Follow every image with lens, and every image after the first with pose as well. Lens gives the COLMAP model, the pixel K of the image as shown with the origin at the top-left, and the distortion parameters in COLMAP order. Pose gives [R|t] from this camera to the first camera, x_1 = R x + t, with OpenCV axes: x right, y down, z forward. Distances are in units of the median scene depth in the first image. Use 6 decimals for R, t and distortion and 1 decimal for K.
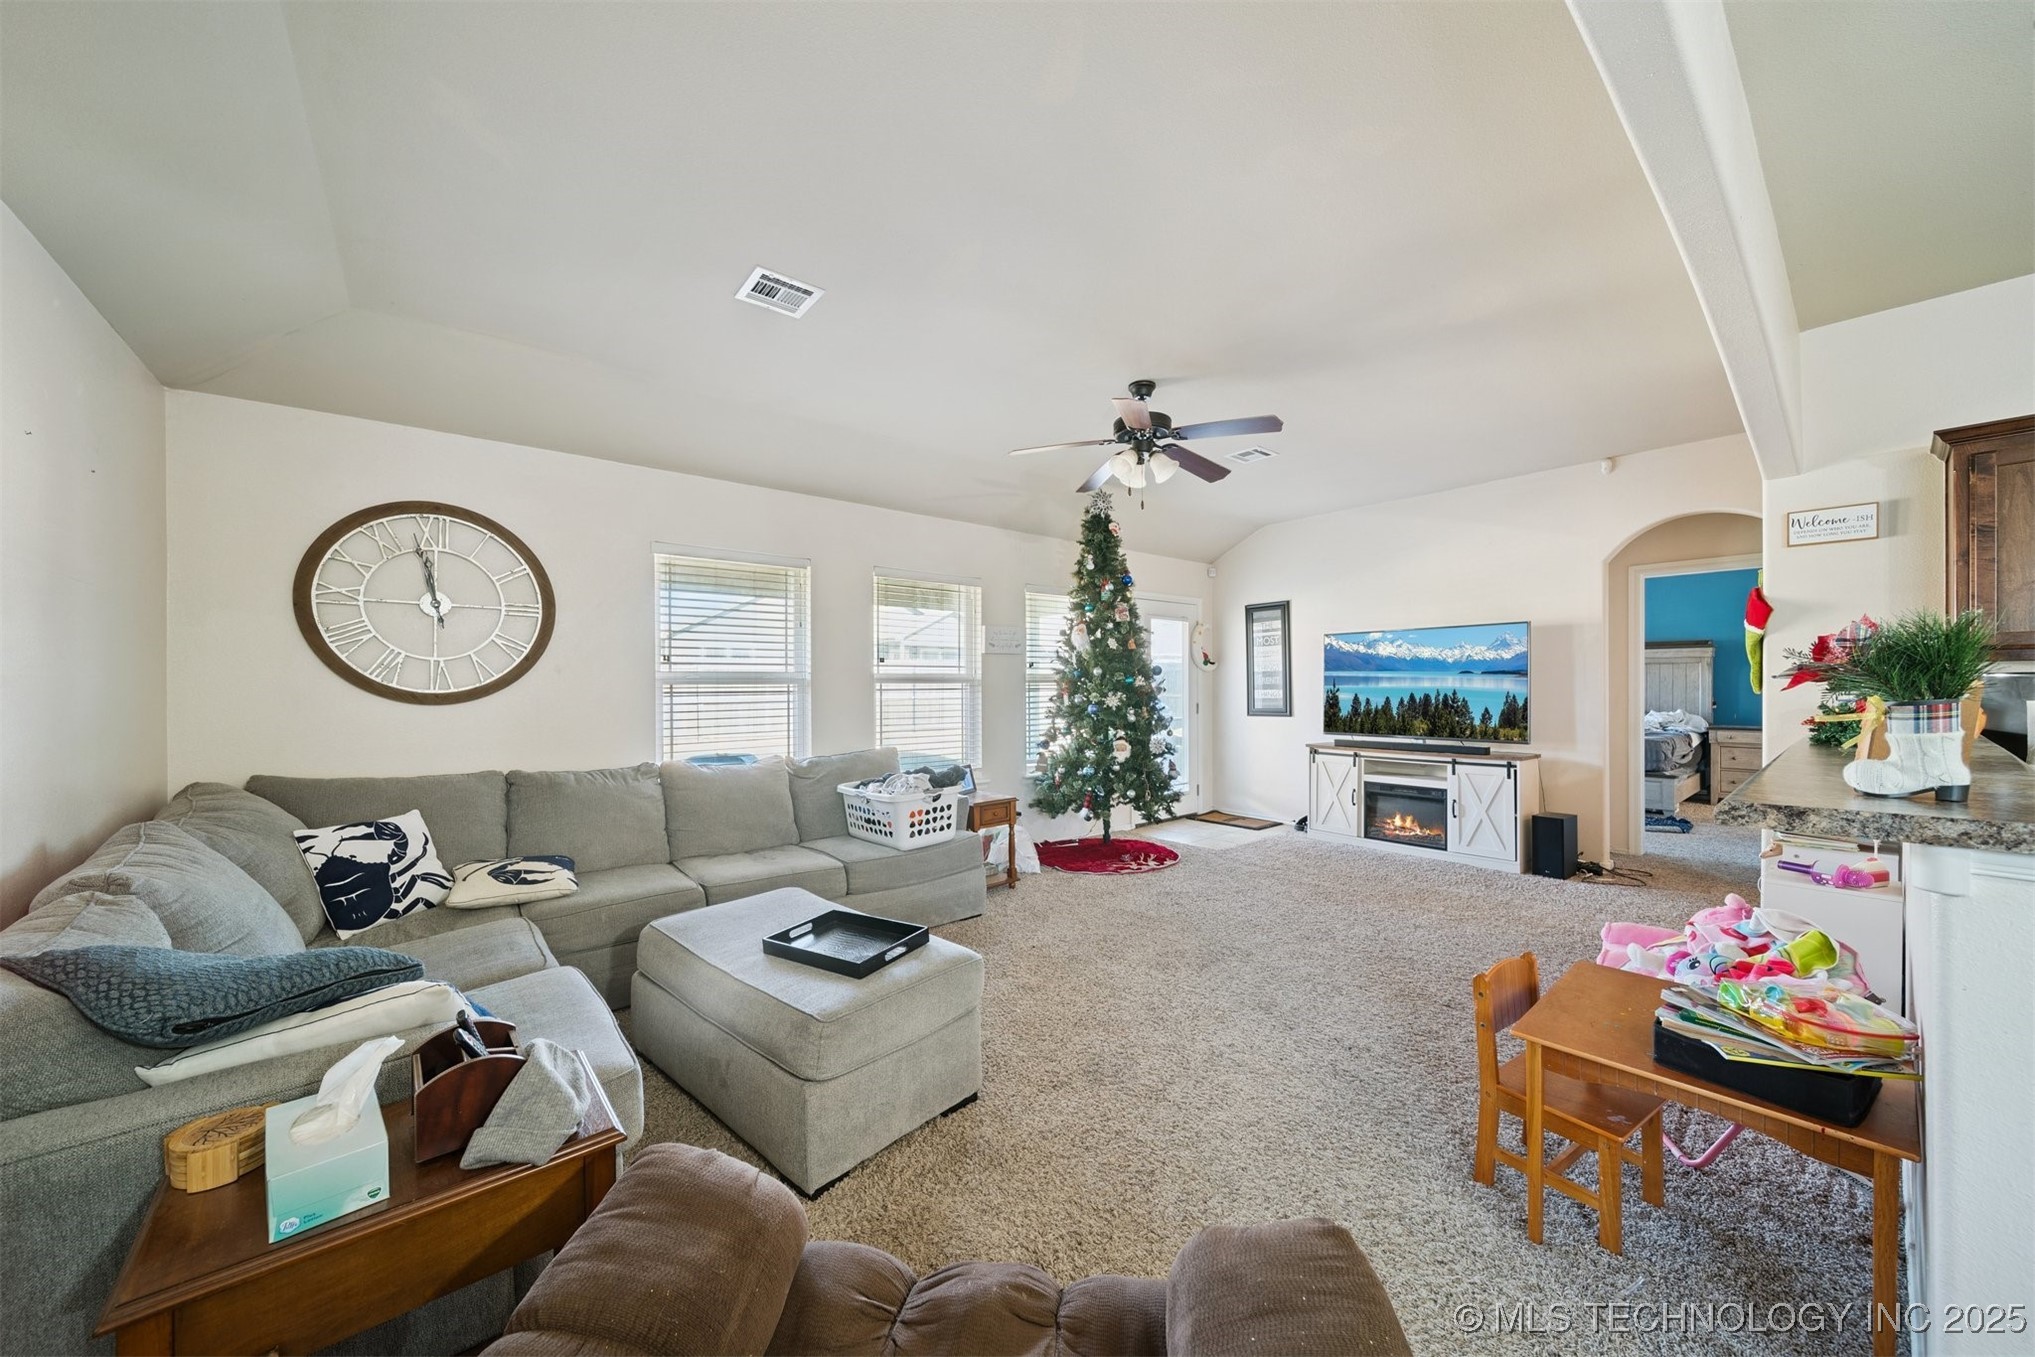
lens RADIAL K [[715.2, 0, 1025.1], [0, 715.2, 691.0], [0, 0, 1]] dist [0.002409, -0.001594]
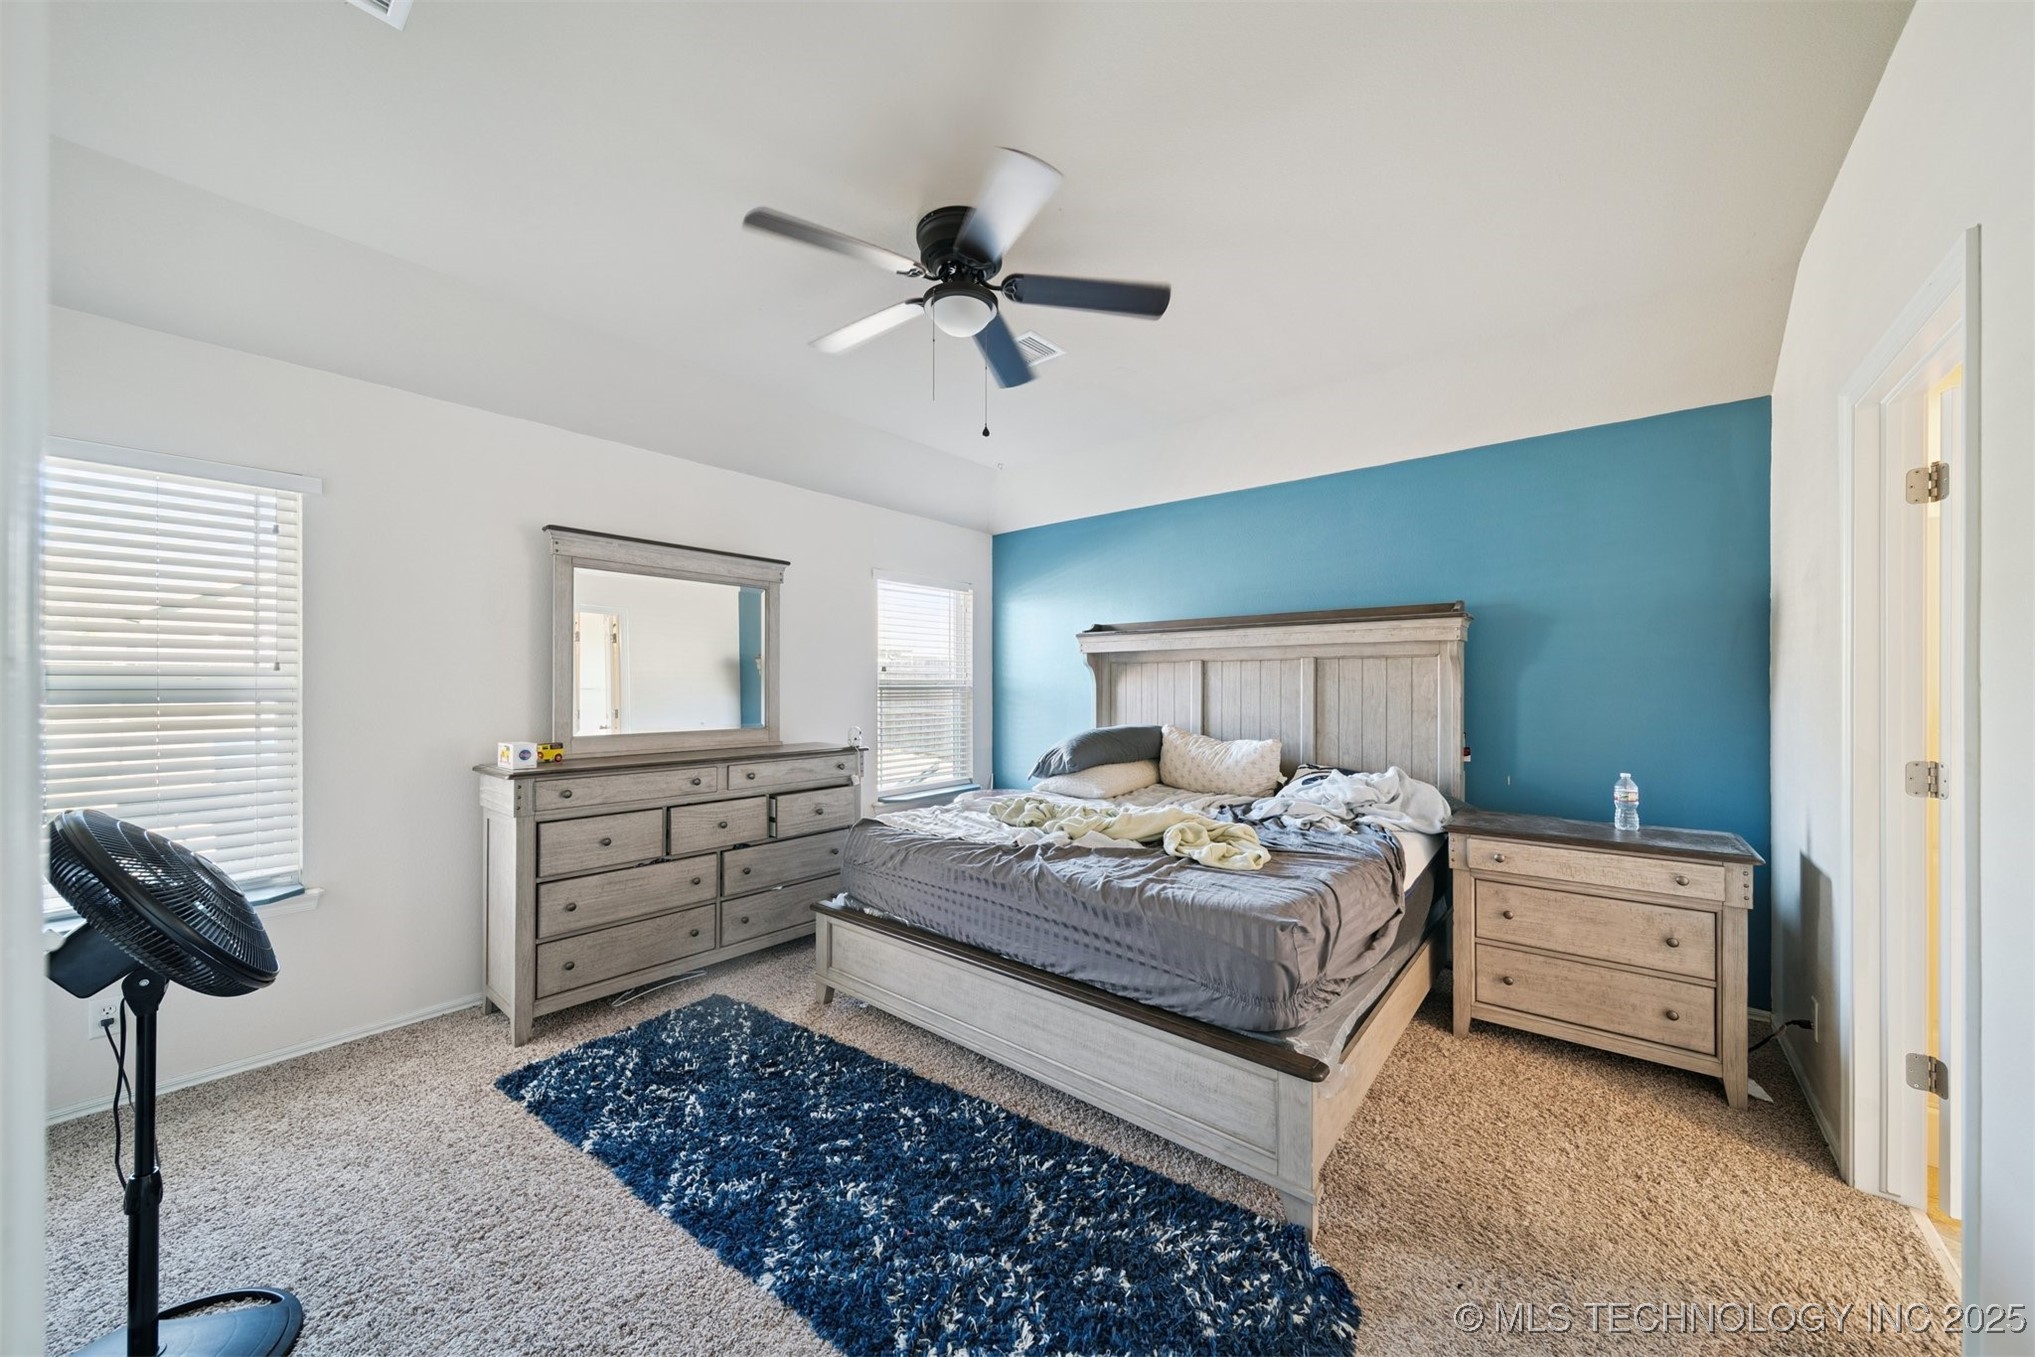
lens RADIAL K [[715.2, 0, 1016.4], [0, 715.2, 689.7], [0, 0, 1]] dist [0.002409, -0.001594]
pose [[0.982761, 0.008645, 0.184681, 0.656638], [-0.006780, 0.999919, -0.010728, -0.013583], [-0.184758, 0.009291, 0.982740, 0.666831]]
